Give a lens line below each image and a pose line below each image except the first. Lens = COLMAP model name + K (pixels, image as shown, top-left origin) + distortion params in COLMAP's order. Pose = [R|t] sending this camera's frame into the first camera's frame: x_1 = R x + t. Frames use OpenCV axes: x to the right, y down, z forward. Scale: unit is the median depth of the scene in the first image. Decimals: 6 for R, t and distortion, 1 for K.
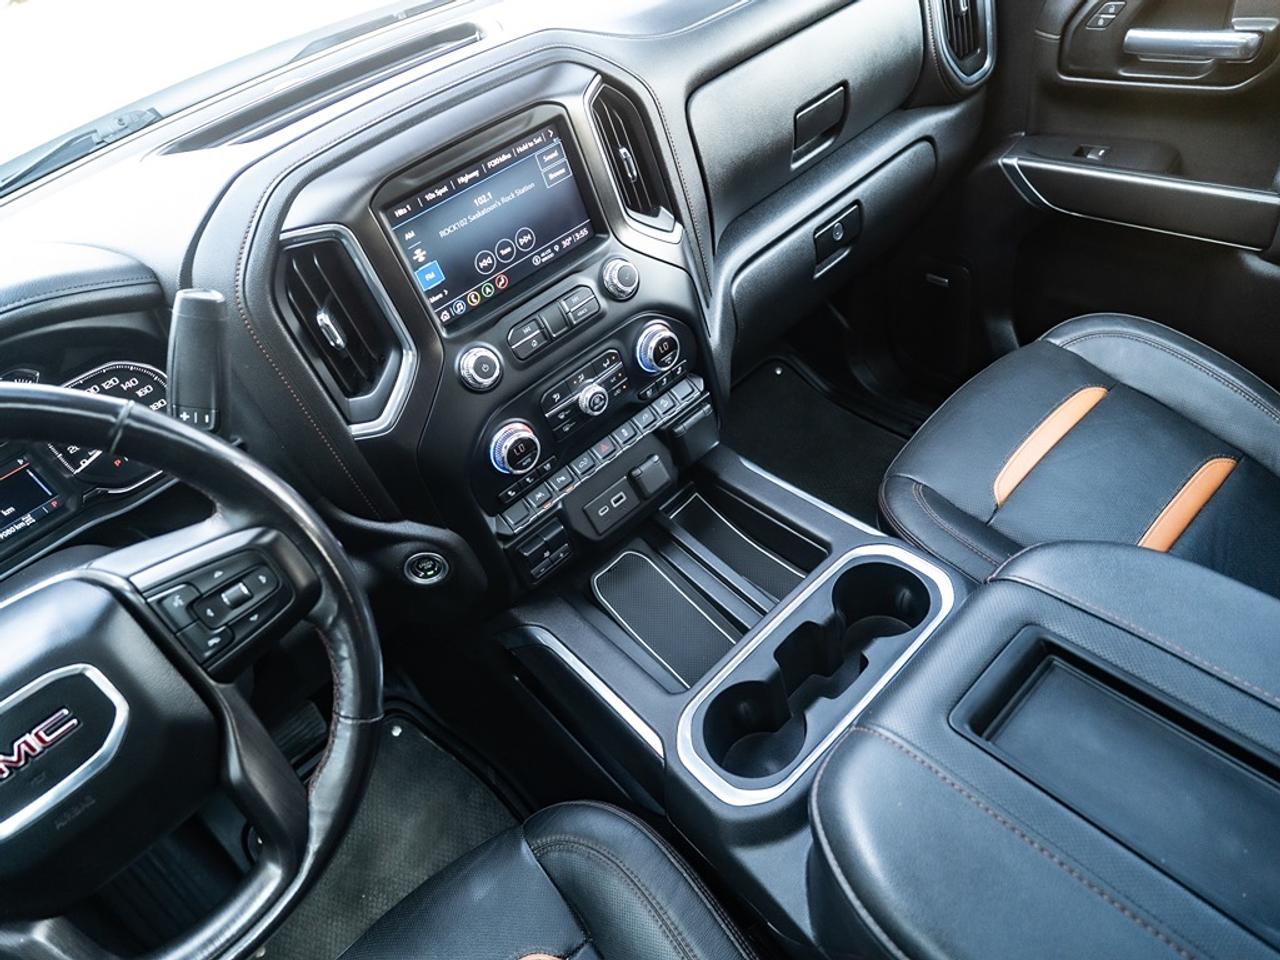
lens RADIAL K [[786.9, 0, 640.0], [0, 786.9, 480.0], [0, 0, 1]] dist [-0.019715, 0.001731]
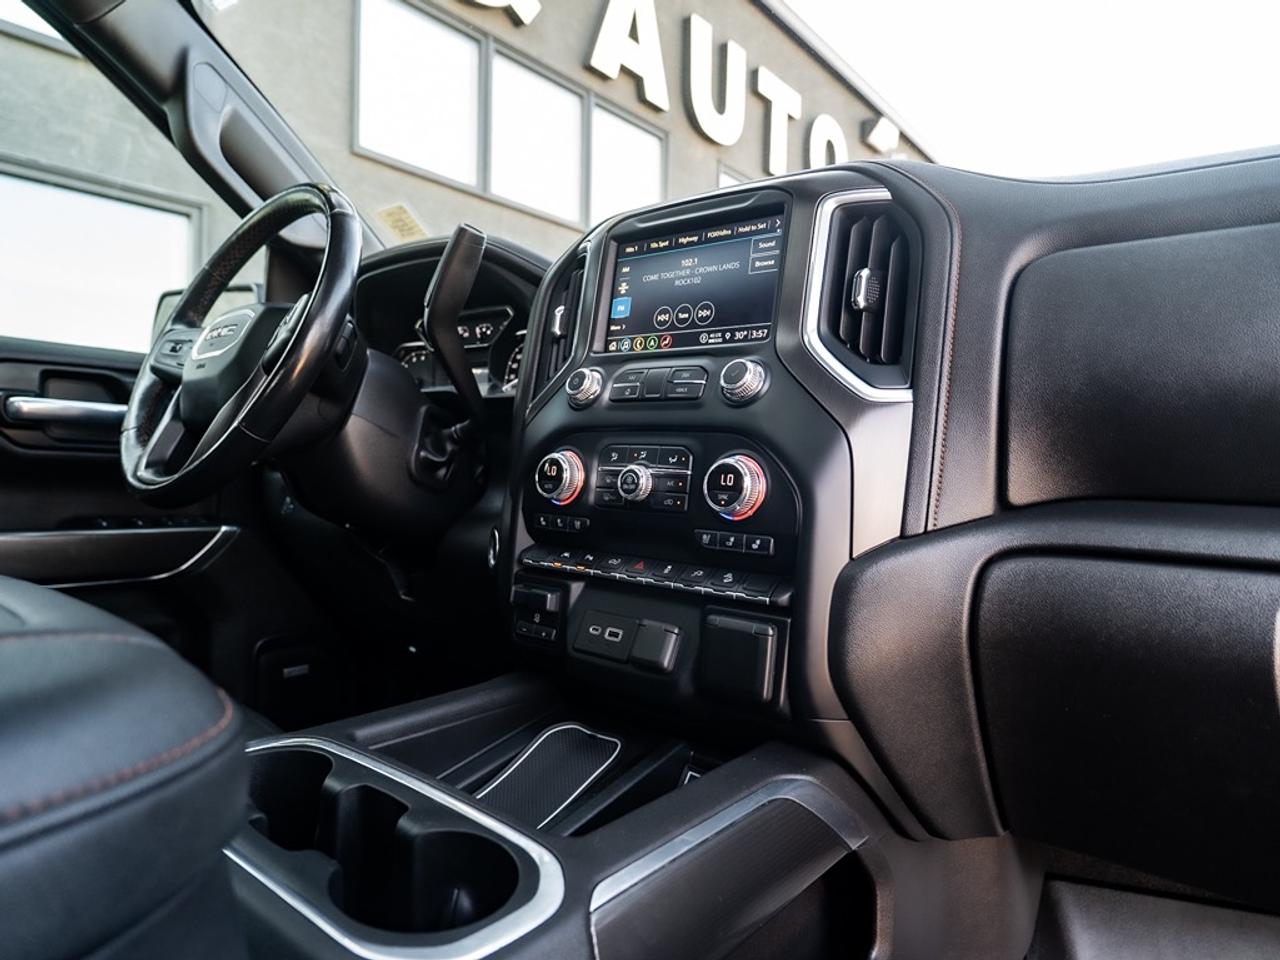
lens RADIAL K [[786.9, 0, 640.0], [0, 786.9, 480.0], [0, 0, 1]] dist [-0.019715, 0.001731]
pose [[0.151687, 0.248252, -0.956745, 0.802751], [-0.726236, 0.684599, 0.062496, -0.172928], [0.670502, 0.685343, 0.284135, 0.822061]]
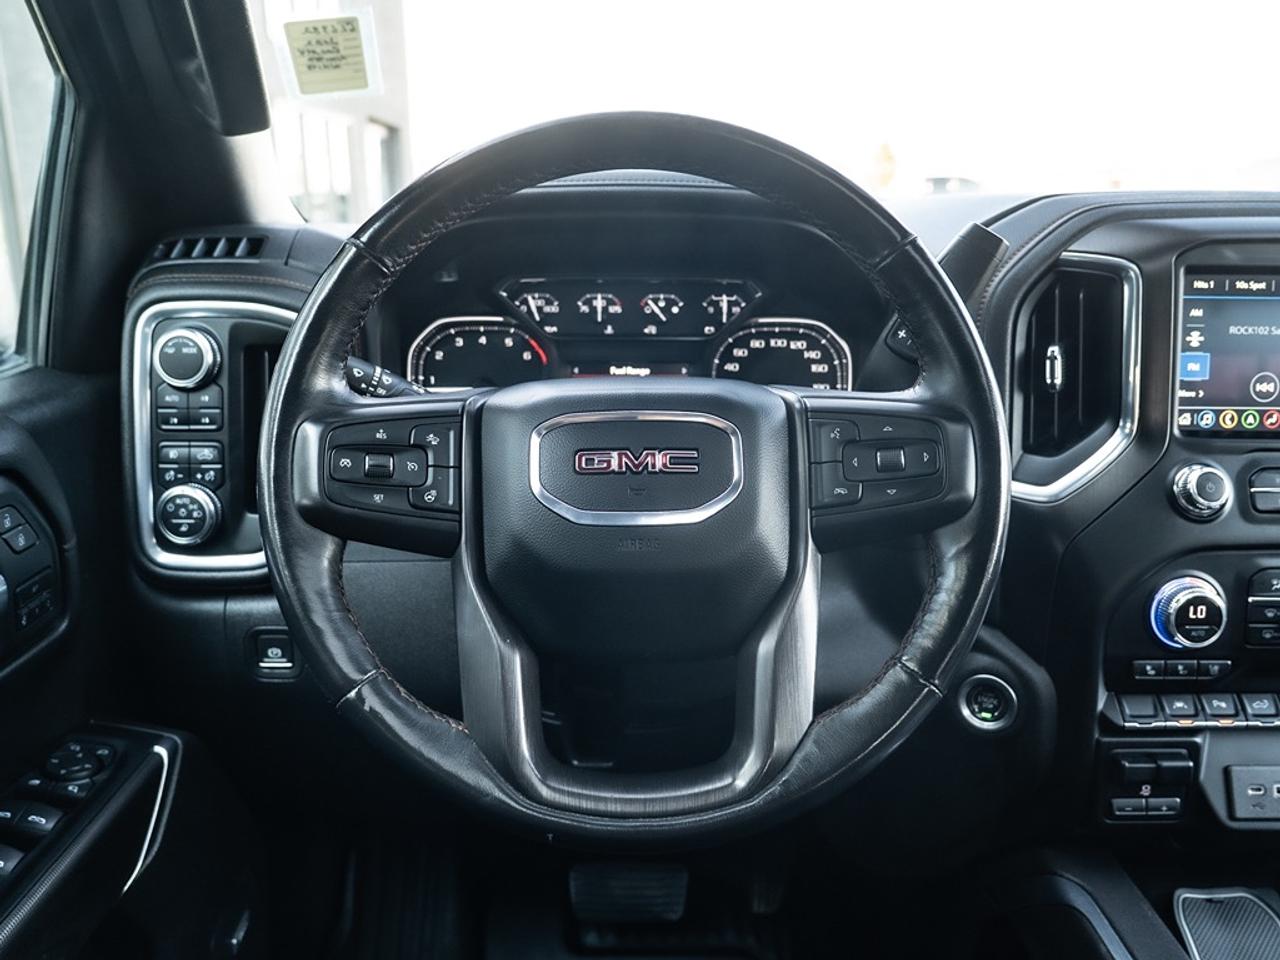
lens RADIAL K [[1073.7, 0, 639.3], [0, 1073.7, 461.7], [0, 0, 1]] dist [-0.020862, -0.004291]
pose [[0.739976, 0.364774, -0.565132, -0.029706], [-0.570360, 0.785637, -0.239718, 0.388527], [0.356546, 0.499715, 0.789405, -0.028426]]
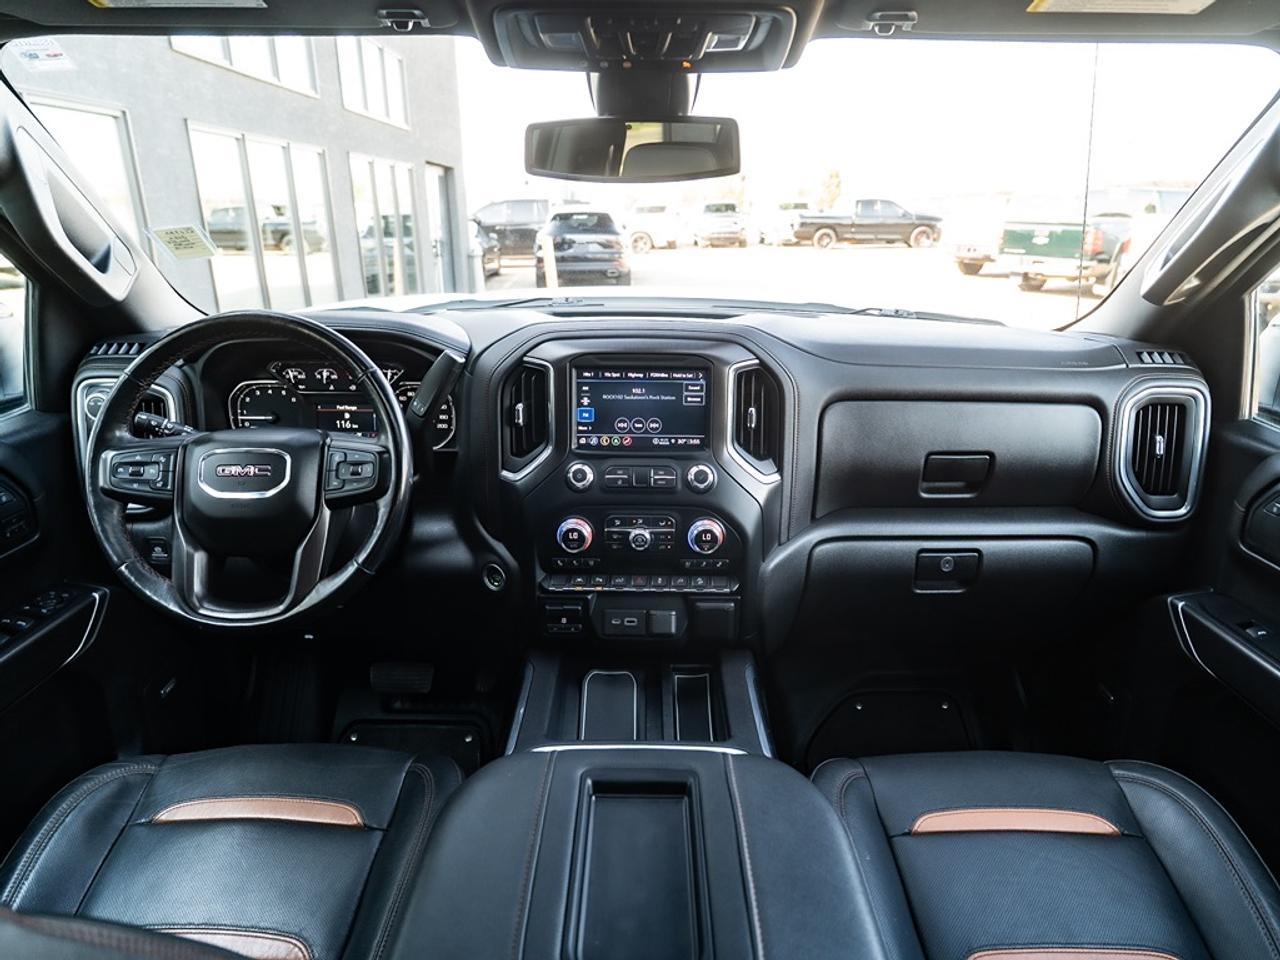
lens RADIAL K [[786.9, 0, 640.0], [0, 786.9, 480.0], [0, 0, 1]] dist [-0.019715, 0.001731]
pose [[0.726414, 0.419665, -0.544246, 0.726579], [-0.579797, 0.799404, -0.157448, 0.040034], [0.368997, 0.429924, 0.824018, -0.242560]]
